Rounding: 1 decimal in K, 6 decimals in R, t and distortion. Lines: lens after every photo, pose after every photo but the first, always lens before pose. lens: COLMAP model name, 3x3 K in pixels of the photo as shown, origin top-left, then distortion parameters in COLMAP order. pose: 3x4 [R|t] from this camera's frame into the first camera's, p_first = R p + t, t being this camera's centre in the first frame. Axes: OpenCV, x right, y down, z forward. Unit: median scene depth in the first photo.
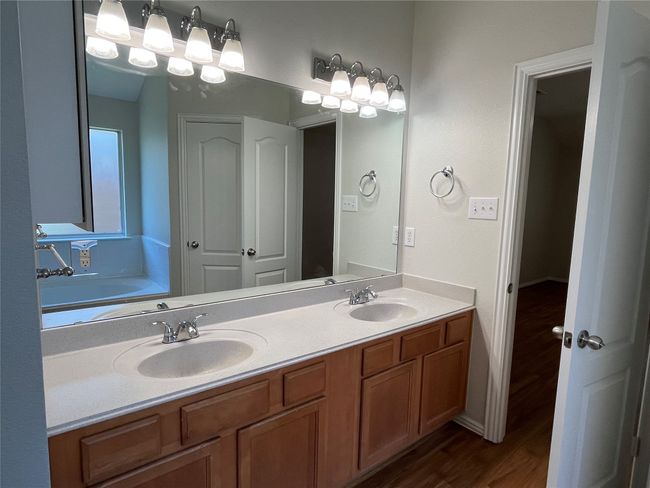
lens RADIAL K [[409.3, 0, 289.8], [0, 409.3, 253.1], [0, 0, 1]] dist [0.000170, 0.001148]
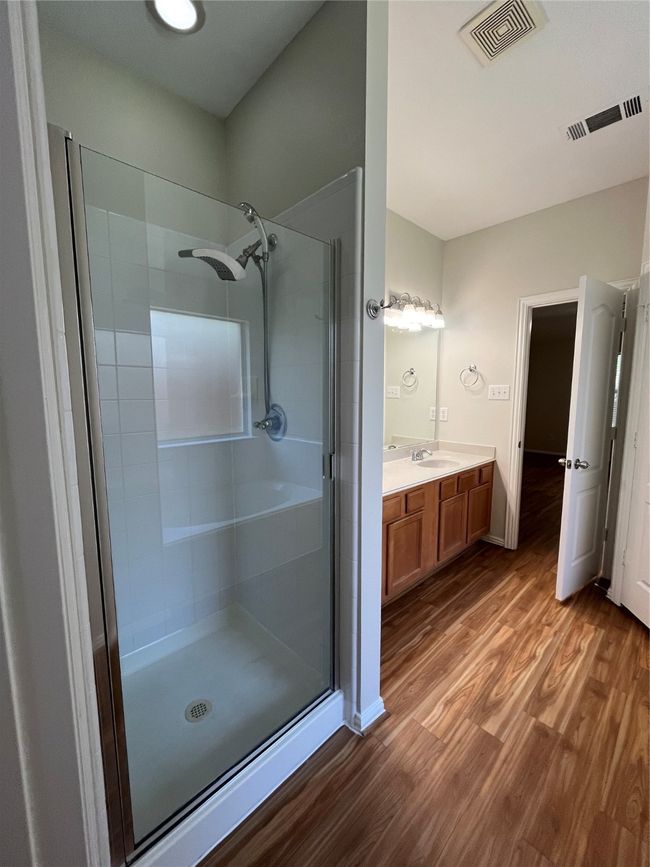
lens RADIAL K [[353.6, 0, 325.0], [0, 353.6, 433.5], [0, 0, 1]] dist [-0.003052, -0.000473]
pose [[0.996964, -0.034394, 0.069851, -0.254347], [0.035325, 0.999302, -0.012124, 0.033528], [-0.069385, 0.014555, 0.997484, -0.239752]]
